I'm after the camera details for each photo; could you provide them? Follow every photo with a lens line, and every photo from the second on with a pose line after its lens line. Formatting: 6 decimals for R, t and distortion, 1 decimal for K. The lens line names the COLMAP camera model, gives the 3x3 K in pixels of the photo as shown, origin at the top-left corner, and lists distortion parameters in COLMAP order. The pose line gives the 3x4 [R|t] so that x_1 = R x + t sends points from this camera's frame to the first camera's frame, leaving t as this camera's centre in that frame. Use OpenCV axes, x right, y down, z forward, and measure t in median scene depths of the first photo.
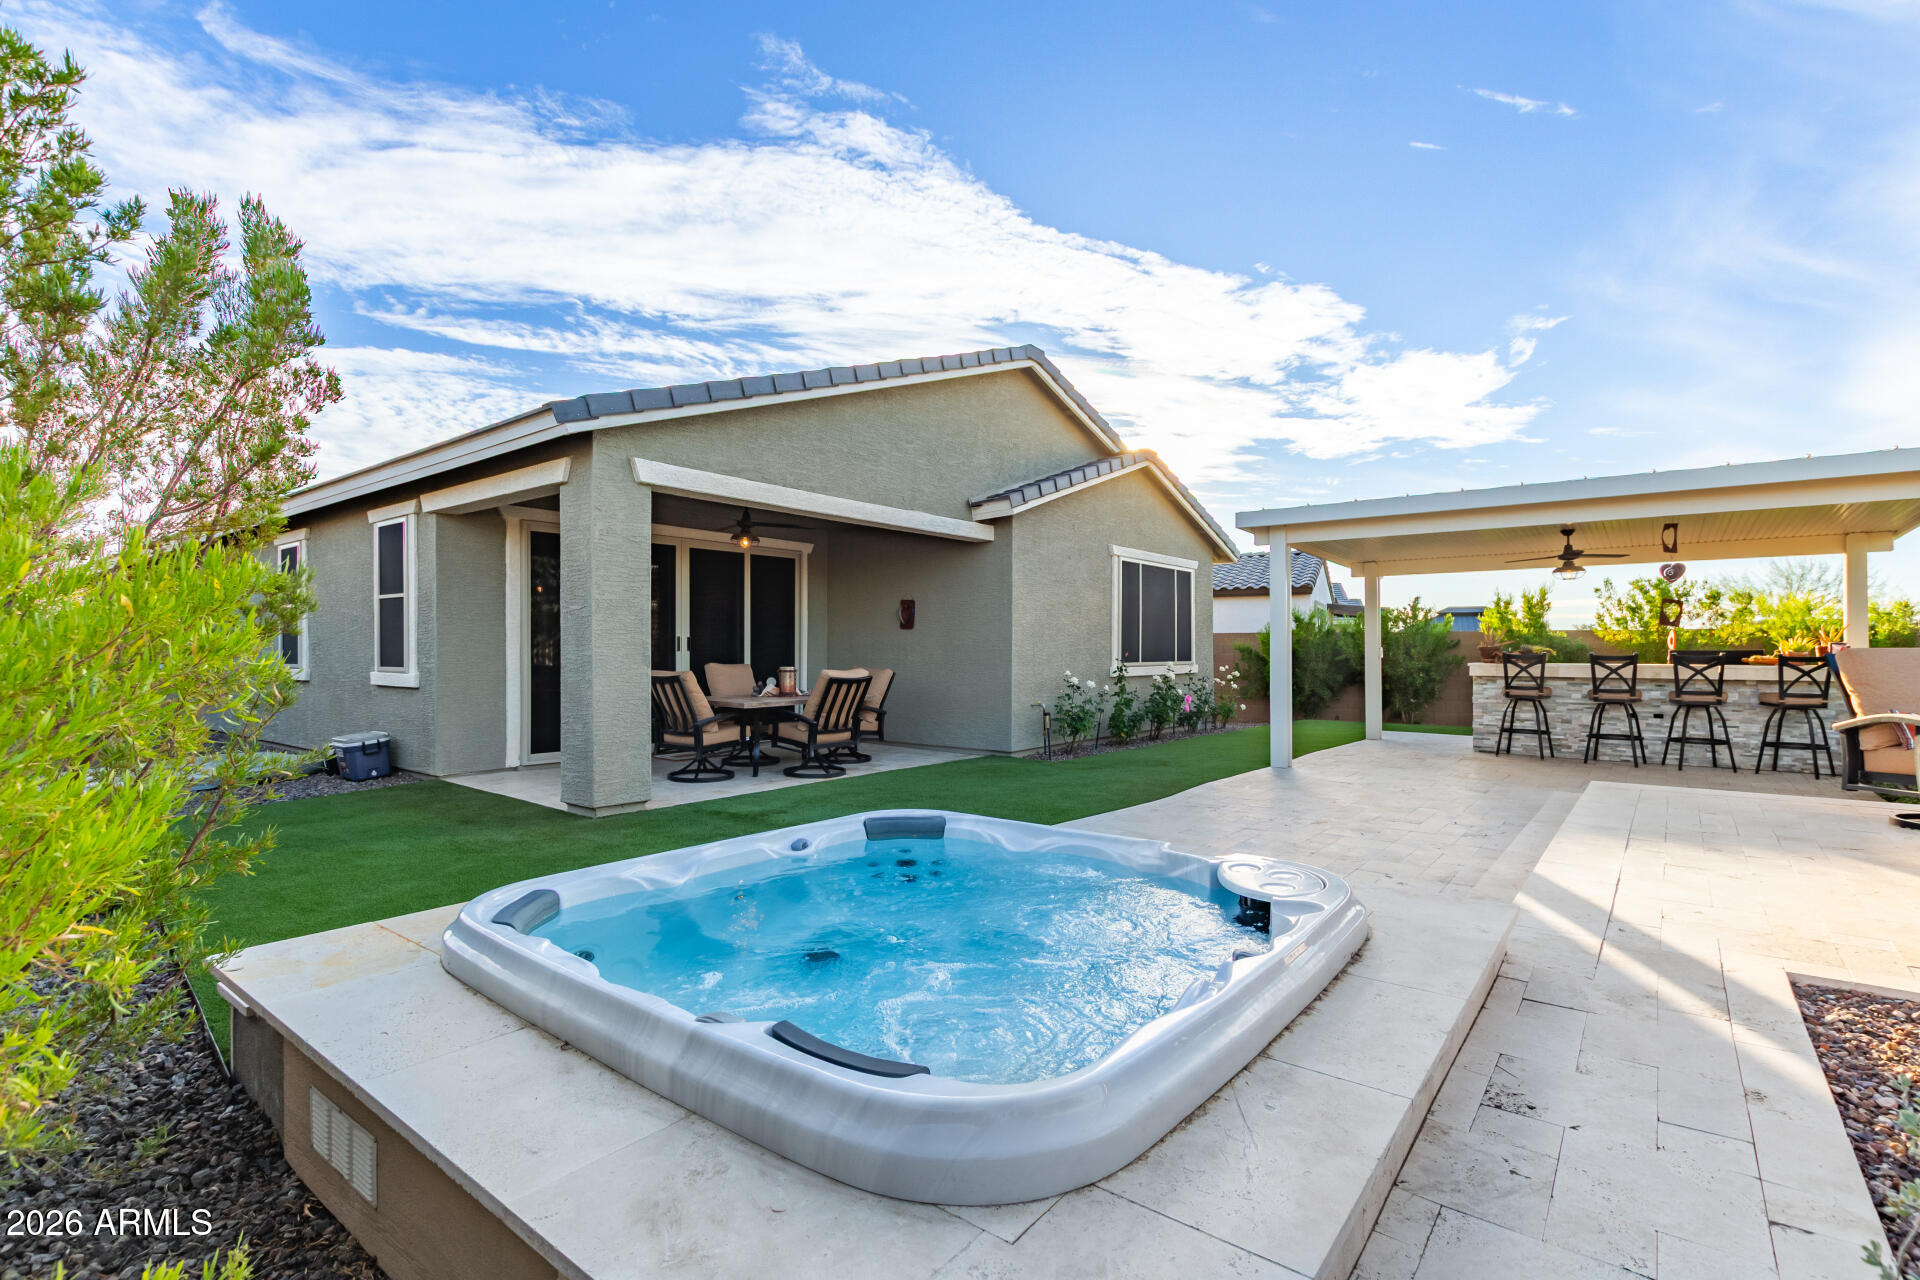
lens RADIAL K [[880.0, 0, 961.0], [0, 880.0, 641.9], [0, 0, 1]] dist [0.012822, -0.004837]
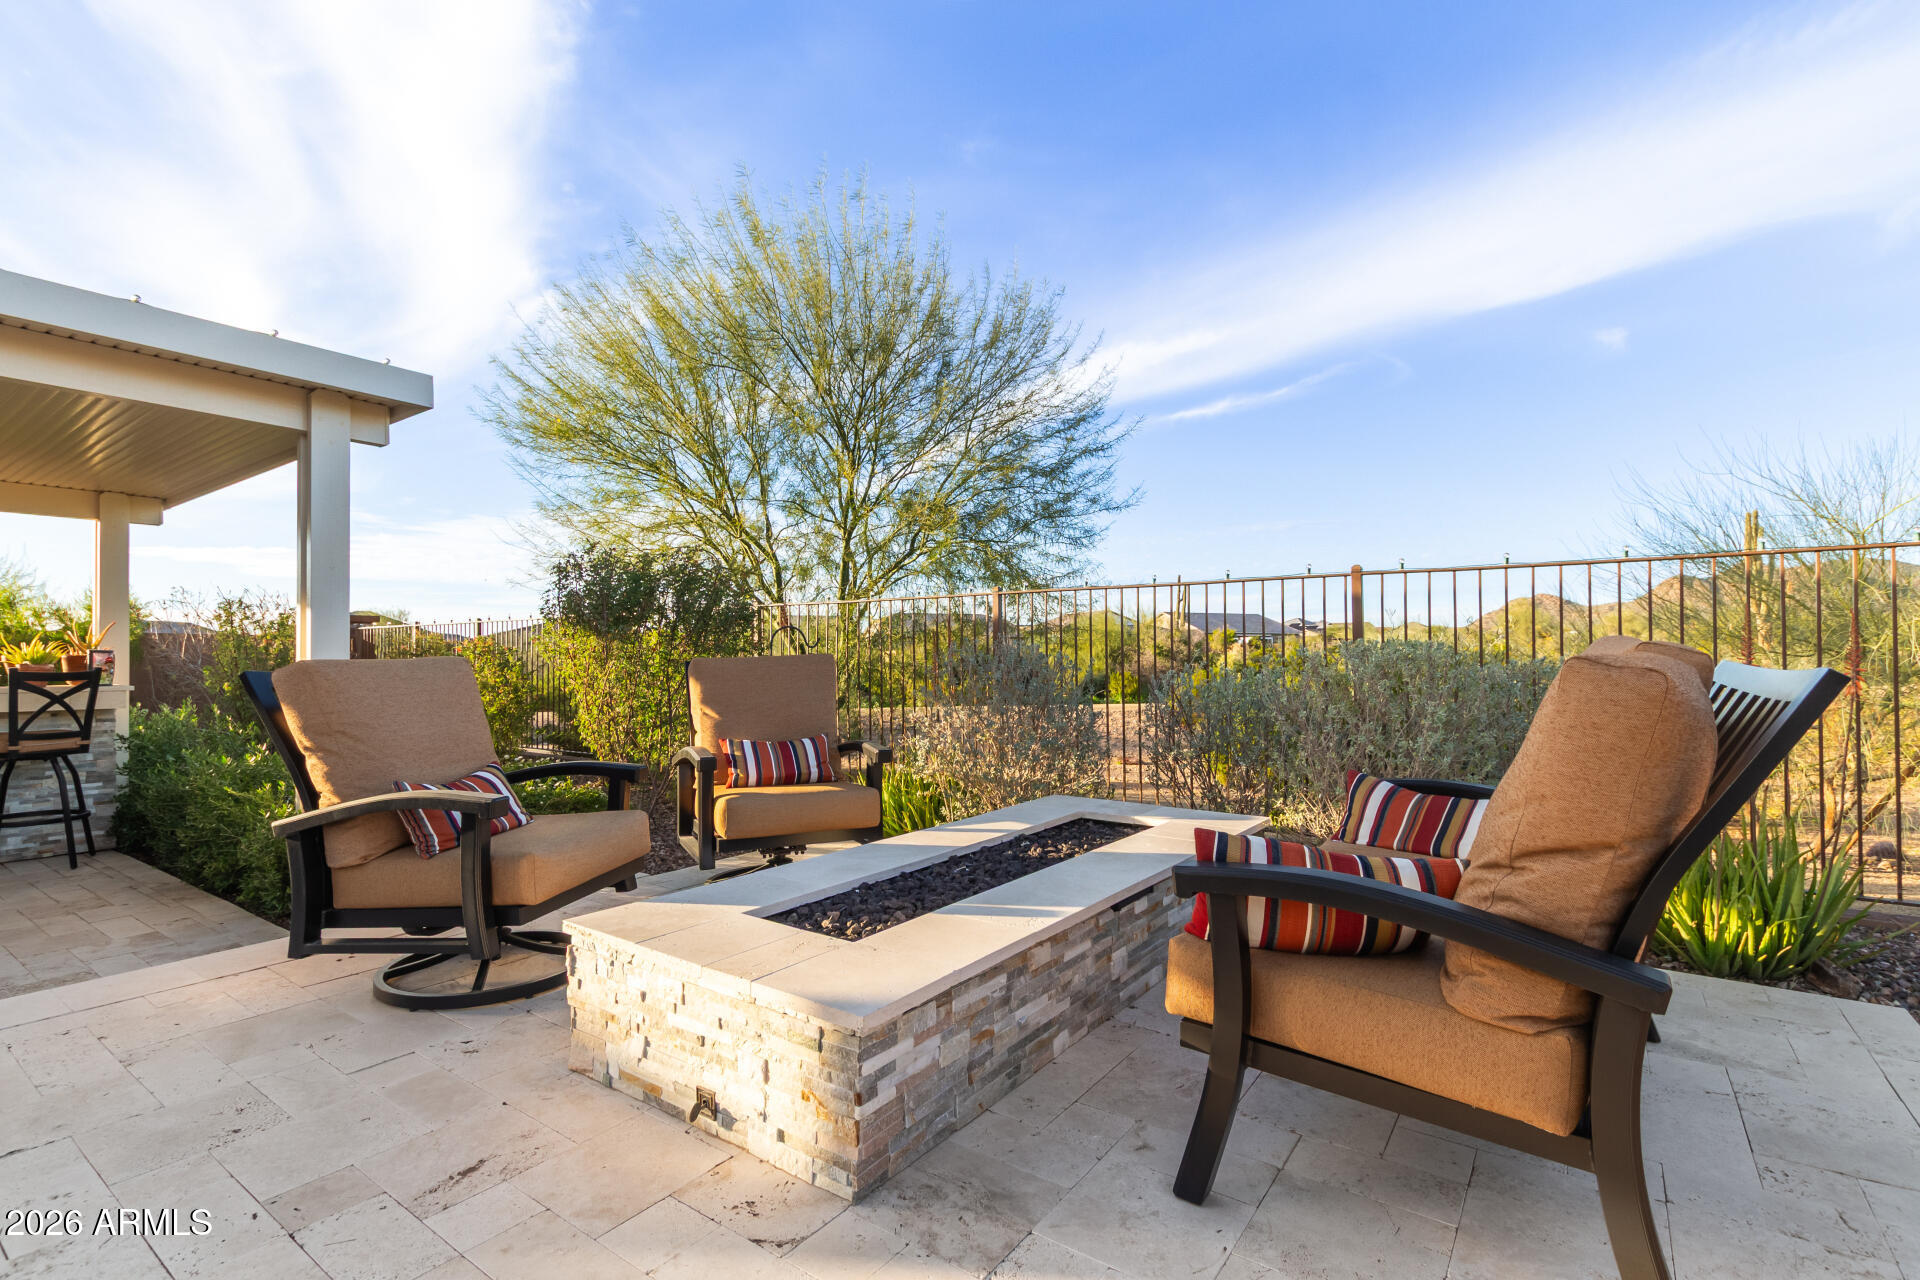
lens RADIAL K [[880.0, 0, 960.4], [0, 880.0, 640.4], [0, 0, 1]] dist [0.012822, -0.004837]
pose [[-0.051300, 0.015380, 0.998565, 0.297710], [-0.004937, 0.999865, -0.015654, 0.001174], [-0.998671, -0.005733, -0.051217, 0.396873]]
